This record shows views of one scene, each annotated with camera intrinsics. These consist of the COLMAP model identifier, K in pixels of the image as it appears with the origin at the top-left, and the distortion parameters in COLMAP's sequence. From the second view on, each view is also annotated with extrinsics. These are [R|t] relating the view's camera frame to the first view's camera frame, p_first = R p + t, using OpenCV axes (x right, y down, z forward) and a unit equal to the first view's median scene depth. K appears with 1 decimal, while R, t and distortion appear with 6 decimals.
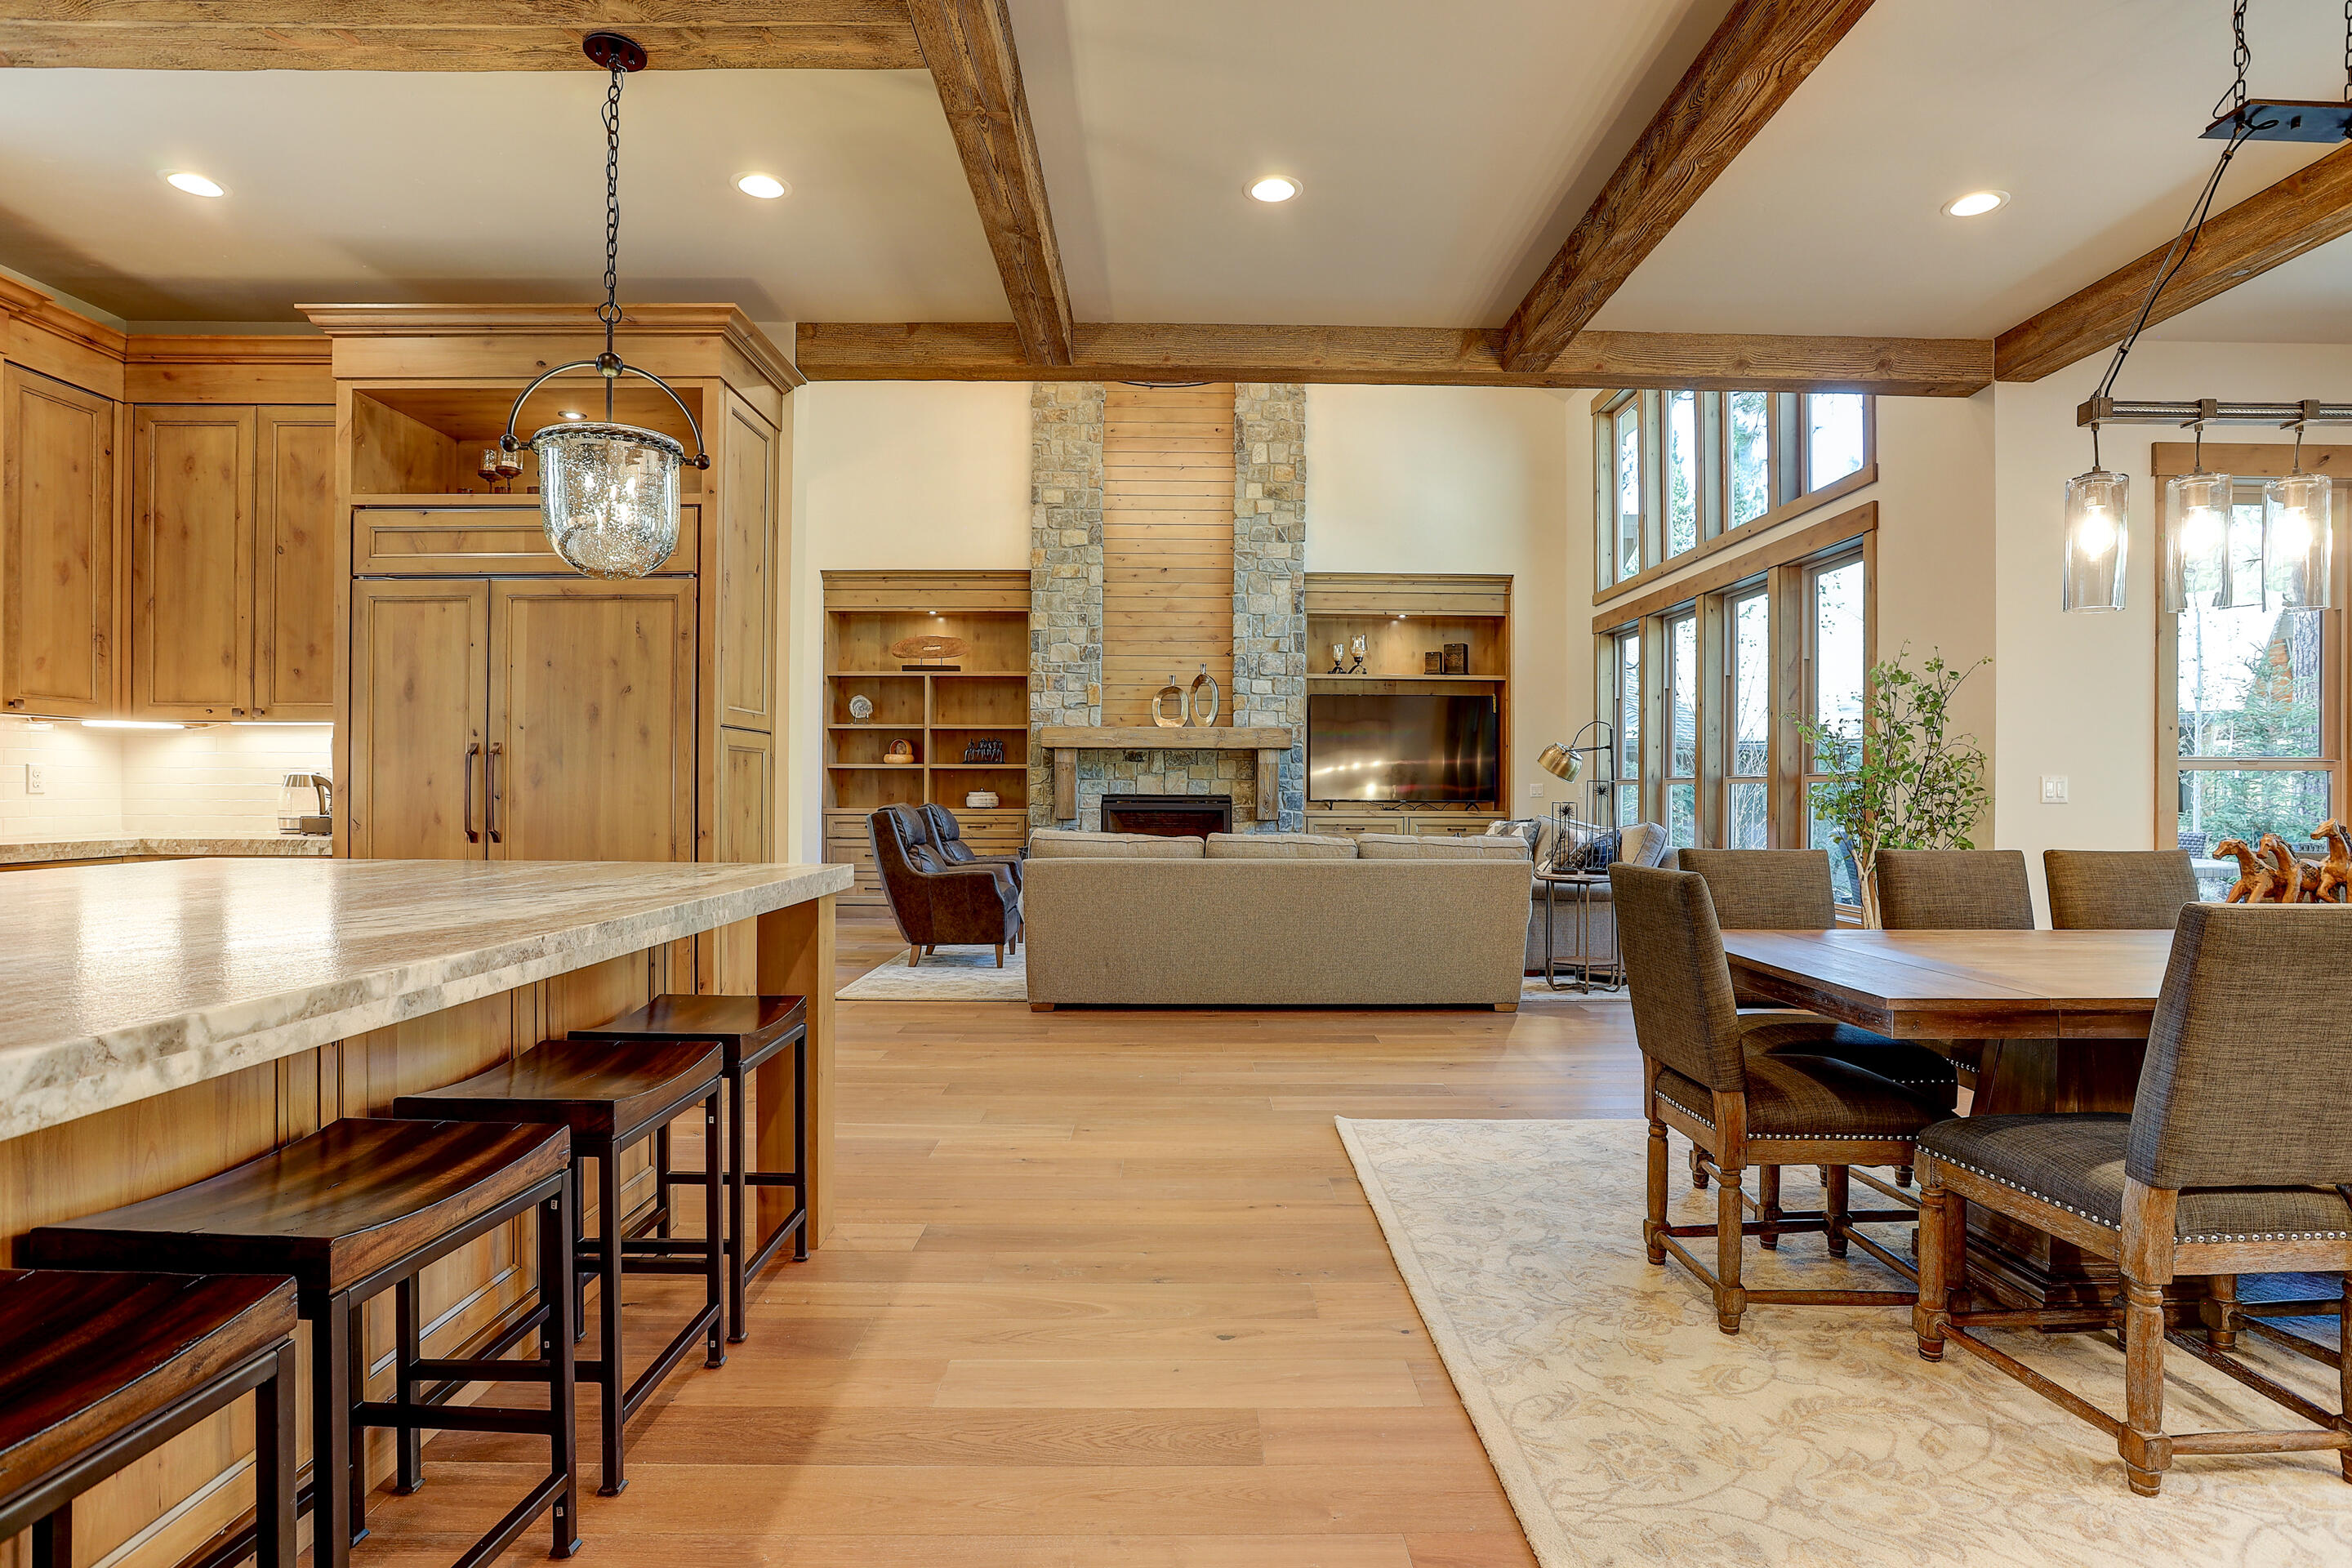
lens RADIAL K [[1206.3, 0, 1190.2], [0, 1206.3, 788.6], [0, 0, 1]] dist [-0.057189, 0.026599]
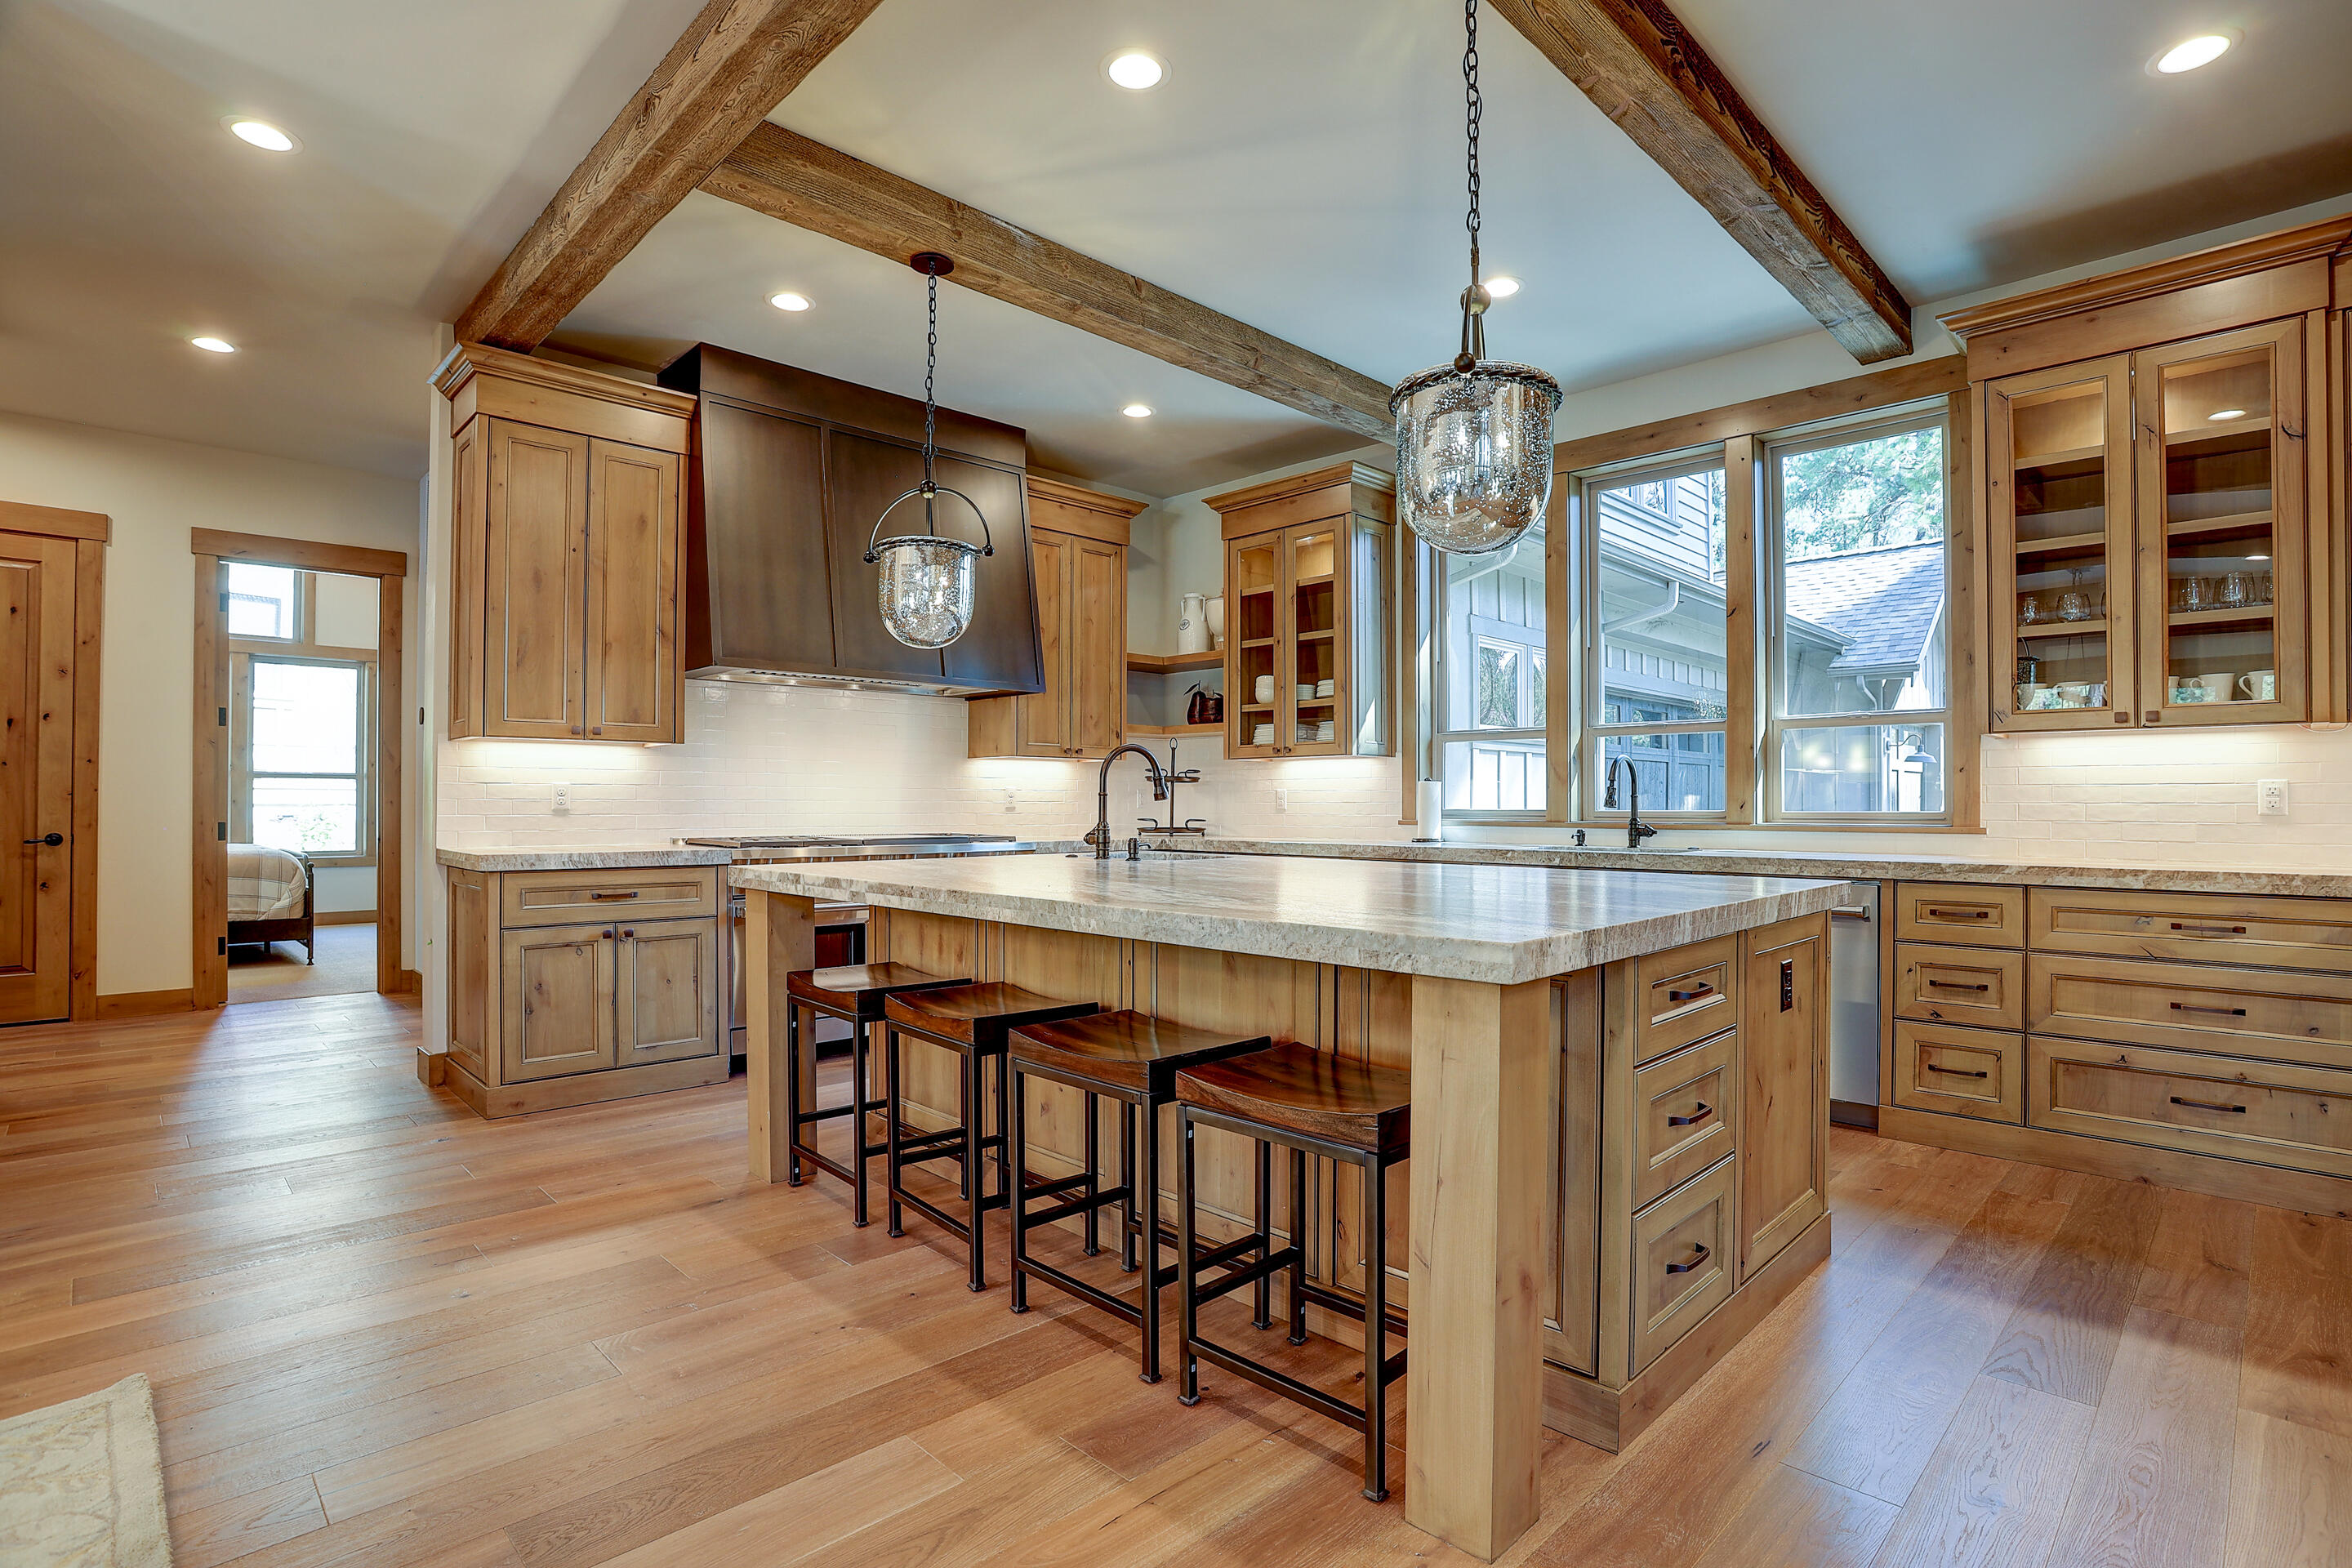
lens RADIAL K [[1140.4, 0, 1185.3], [0, 1140.4, 790.8], [0, 0, 1]] dist [-0.053972, 0.018712]
pose [[-0.716526, -0.015138, -0.697396, 0.055080], [-0.004951, 0.999850, -0.016617, 0.001171], [0.697543, -0.008453, -0.716493, 0.380230]]
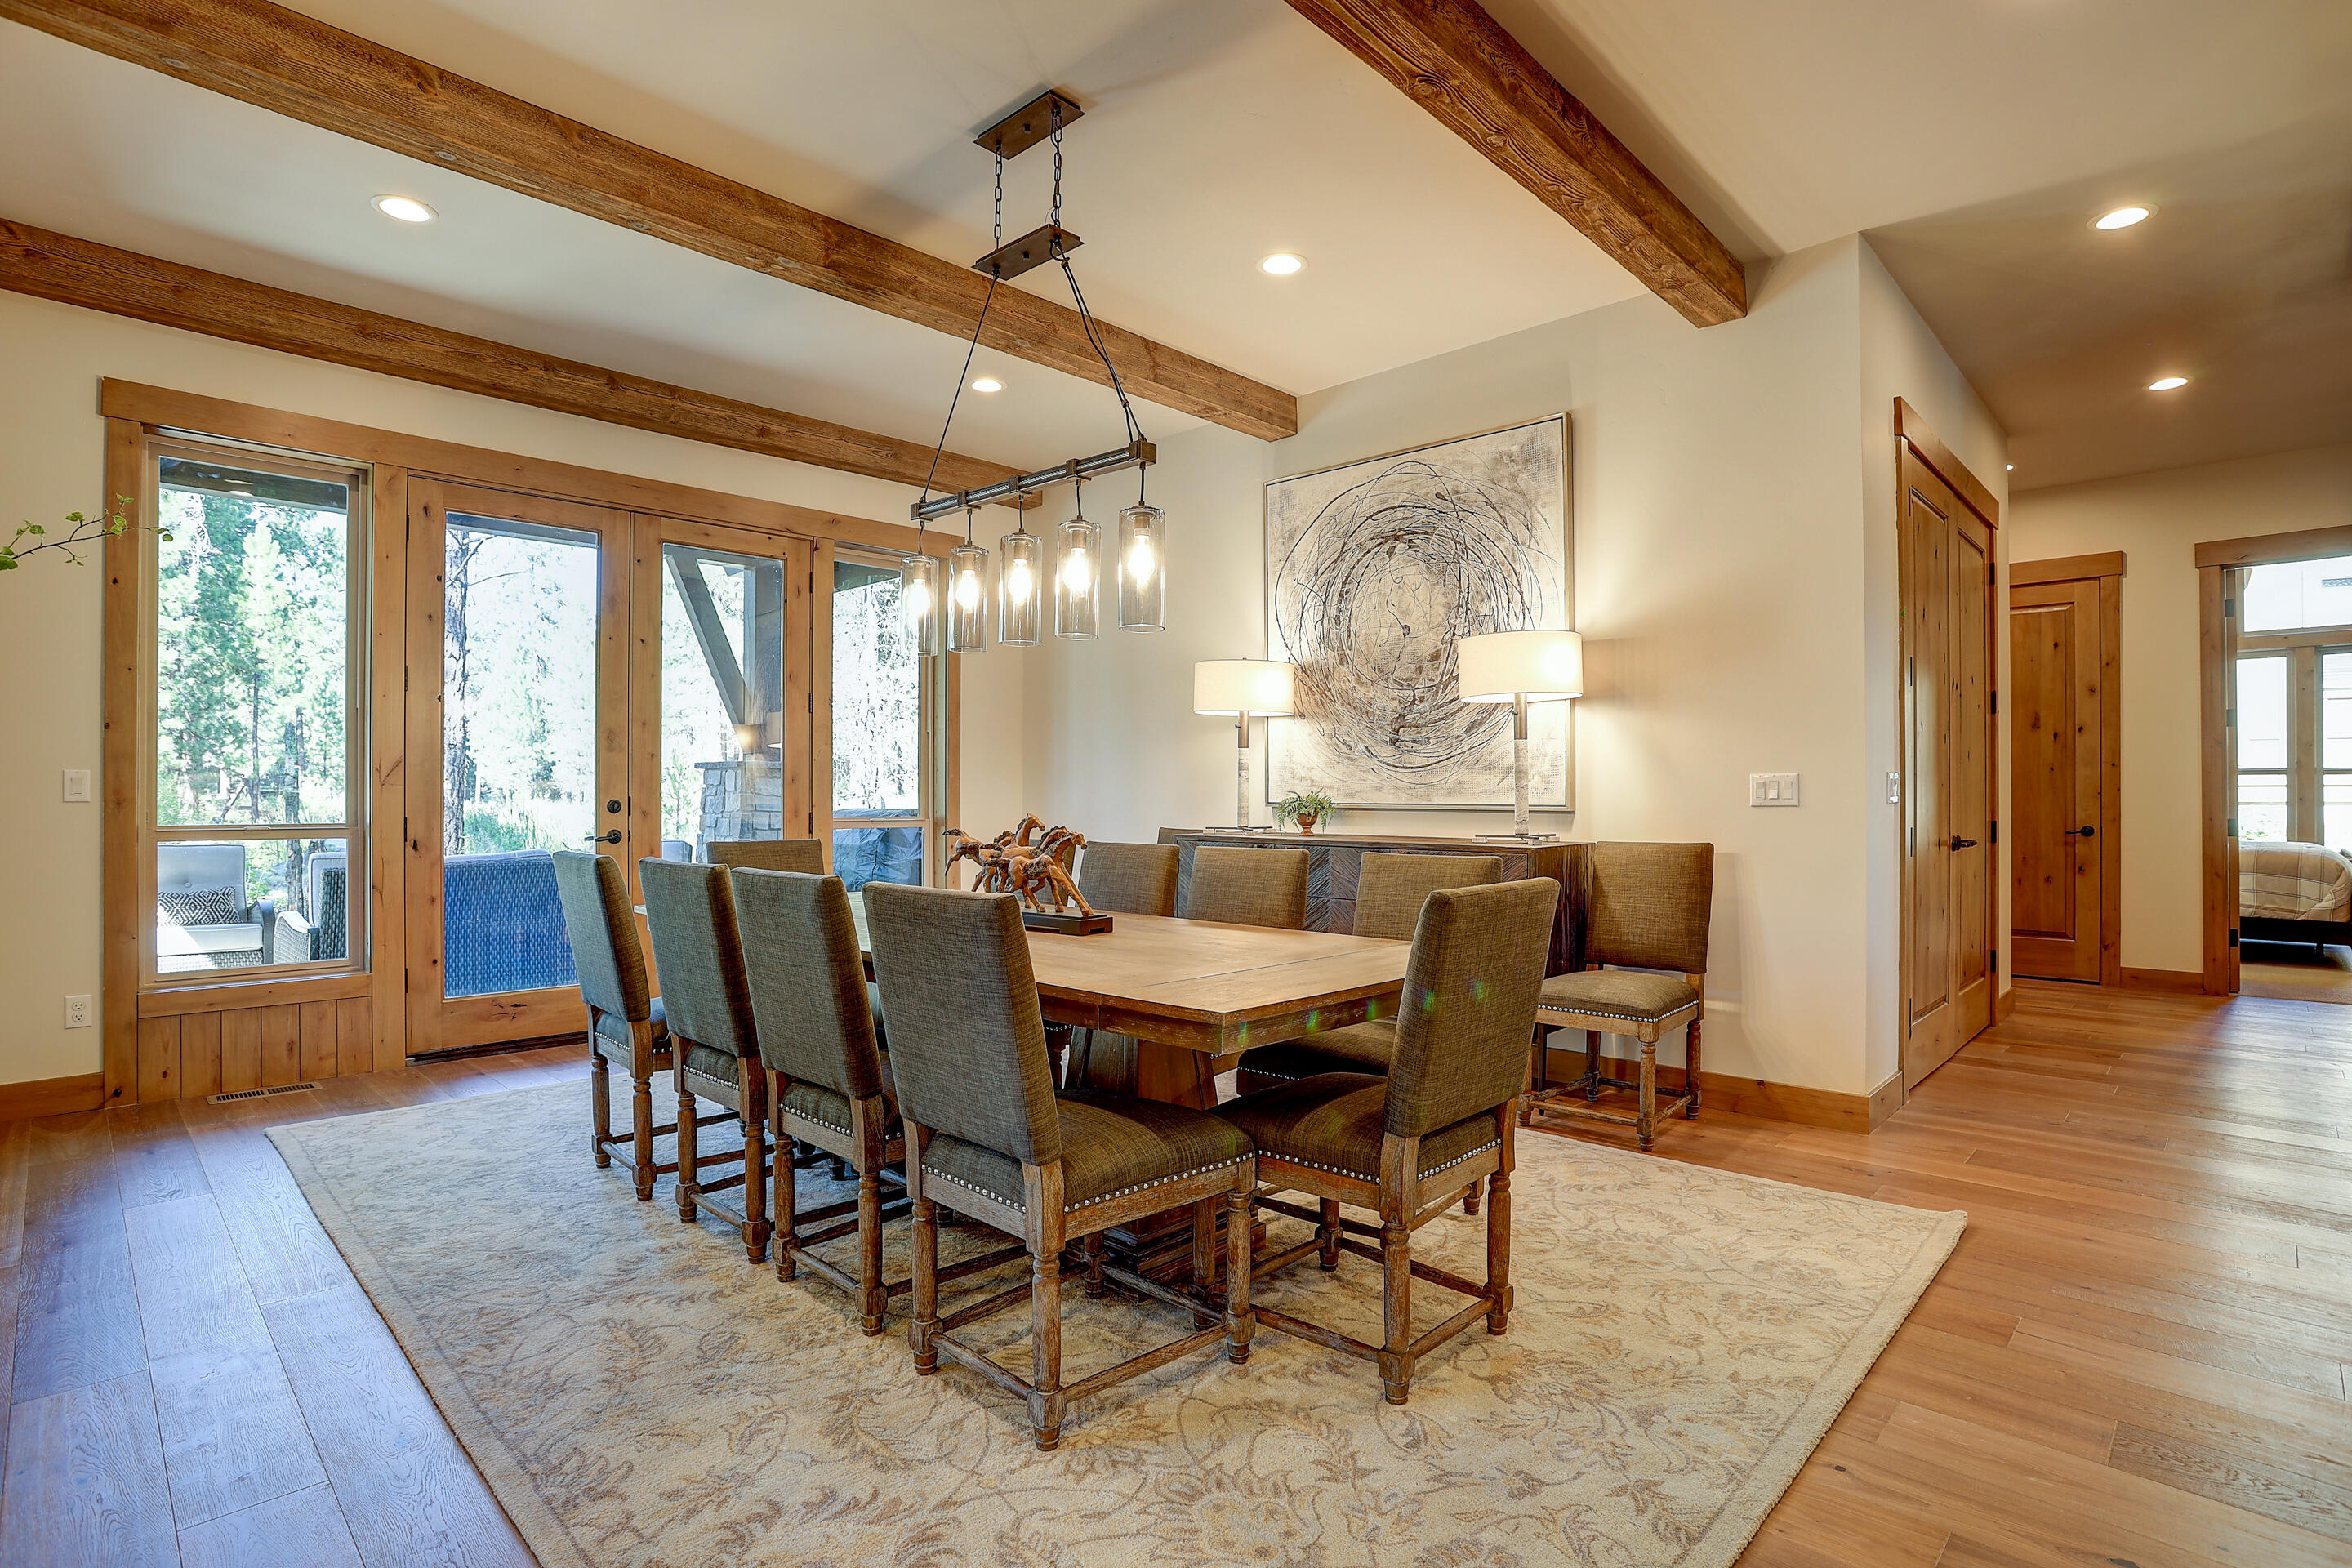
lens RADIAL K [[1140.4, 0, 1203.4], [0, 1140.4, 795.6], [0, 0, 1]] dist [-0.053972, 0.018712]
pose [[-0.715228, -0.006670, 0.698860, -0.008452], [-0.007633, 0.999969, 0.001732, 0.000932], [-0.698850, -0.004096, -0.715257, 0.439857]]
